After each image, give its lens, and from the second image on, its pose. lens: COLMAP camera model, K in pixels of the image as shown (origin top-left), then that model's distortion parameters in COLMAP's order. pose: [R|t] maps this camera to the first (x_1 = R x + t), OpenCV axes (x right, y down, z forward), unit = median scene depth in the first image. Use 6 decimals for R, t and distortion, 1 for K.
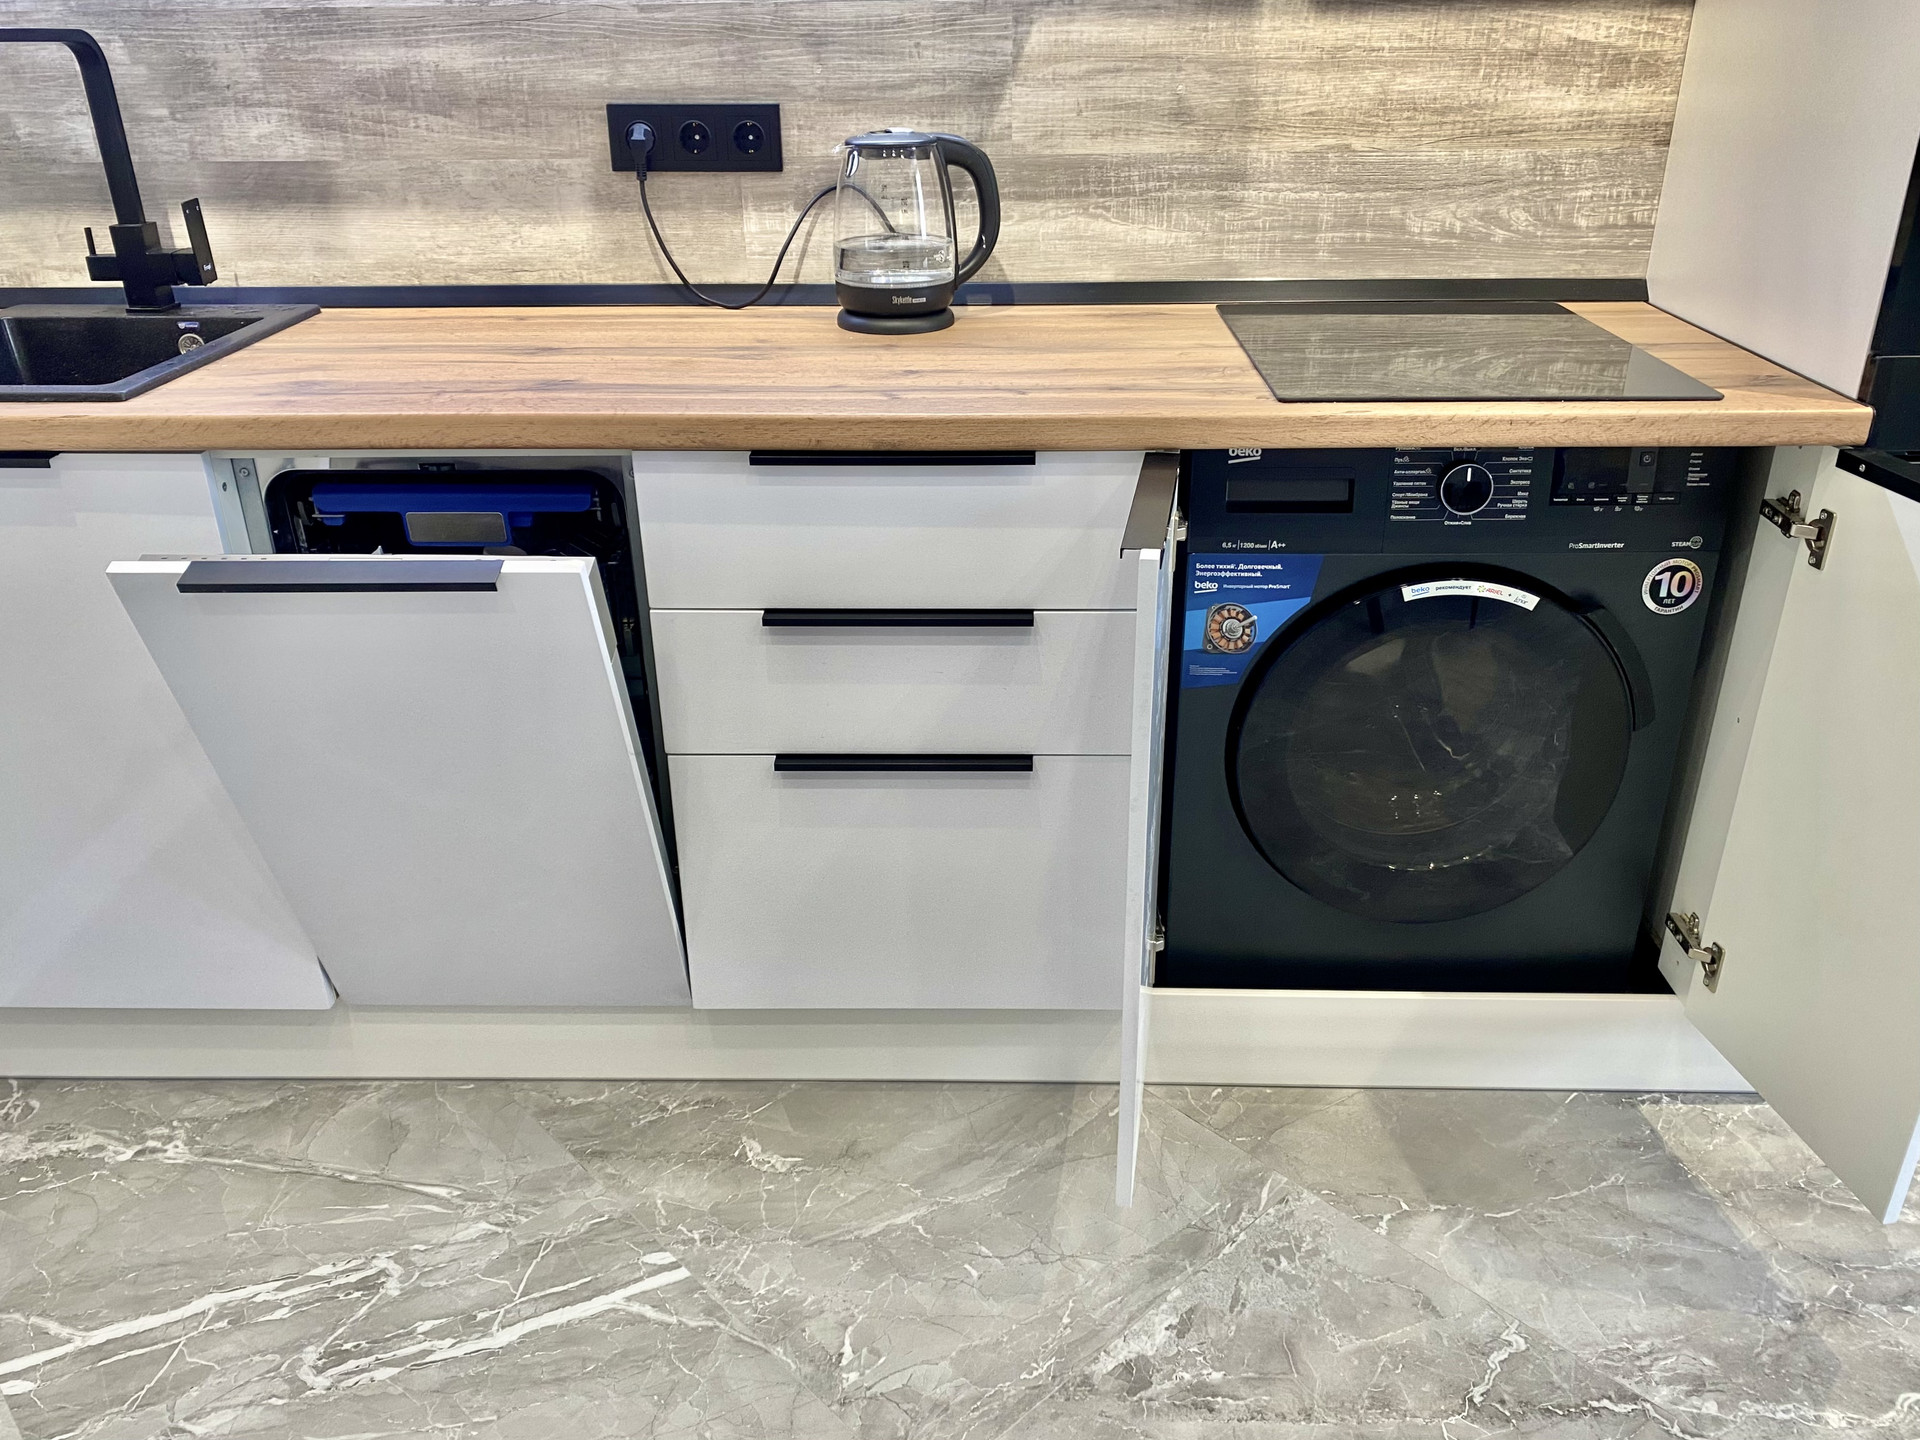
lens RADIAL K [[1477.2, 0, 953.6], [0, 1477.2, 710.5], [0, 0, 1]] dist [0.001562, 0.009627]
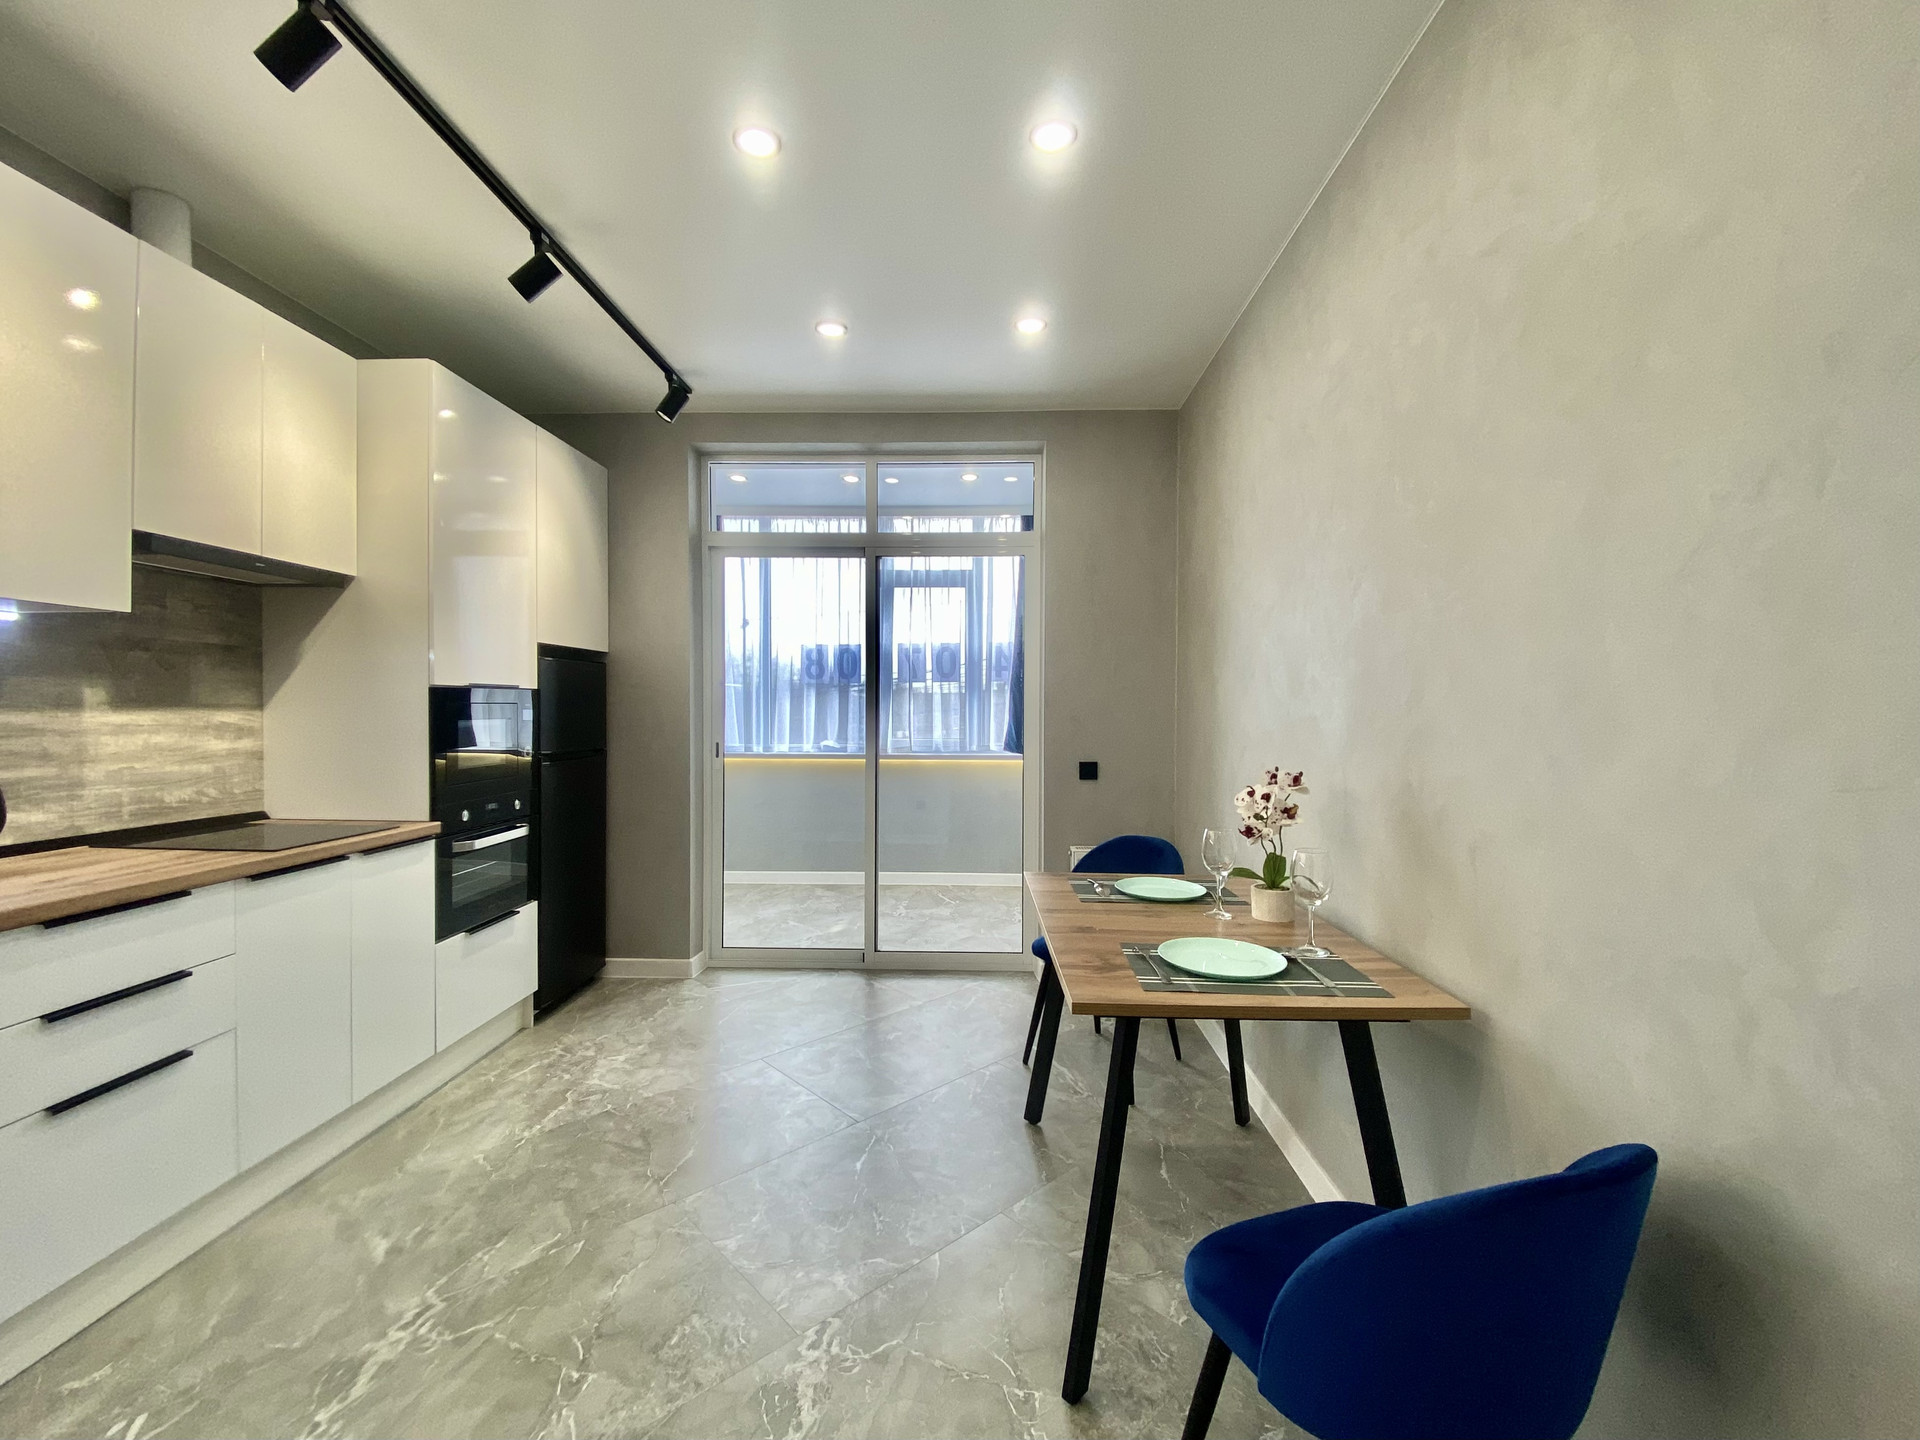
lens RADIAL K [[804.8, 0, 960.0], [0, 804.8, 720.0], [0, 0, 1]] dist [-0.000201, -0.013200]
pose [[0.003366, 0.001776, 0.999993, -1.006124], [0.426216, 0.904617, -0.003041, 0.078183], [-0.904615, 0.426223, 0.002288, -0.124643]]
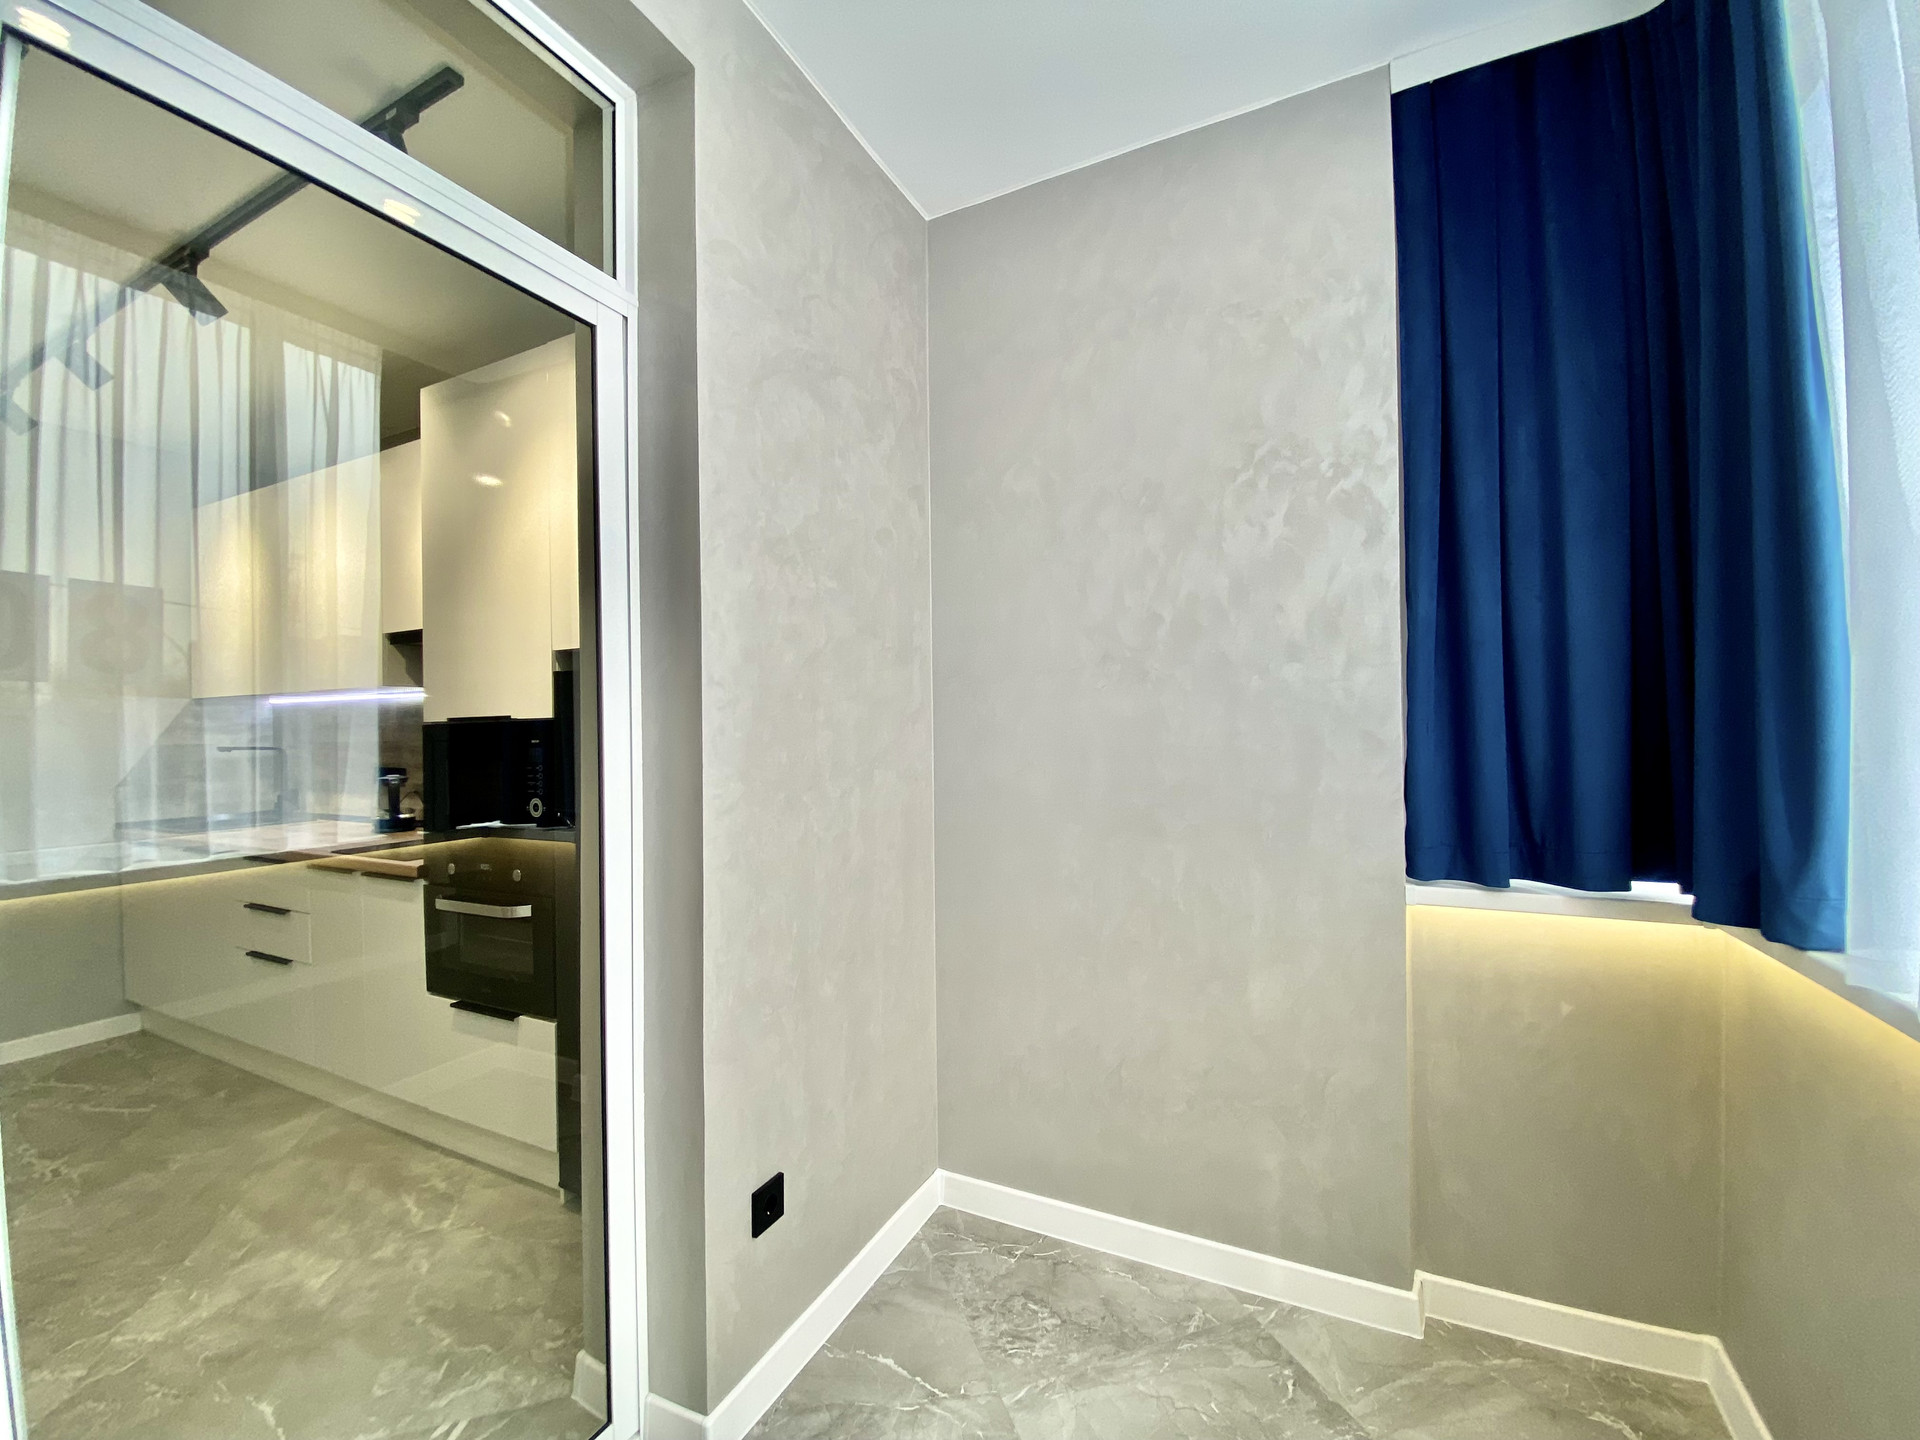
lens RADIAL K [[792.8, 0, 959.7], [0, 792.8, 716.8], [0, 0, 1]] dist [0.016941, -0.018654]
pose [[0.904362, -0.004463, -0.426742, 2.100275], [-0.177362, 0.905569, -0.385340, -0.043169], [0.388164, 0.424175, 0.818171, -0.058735]]
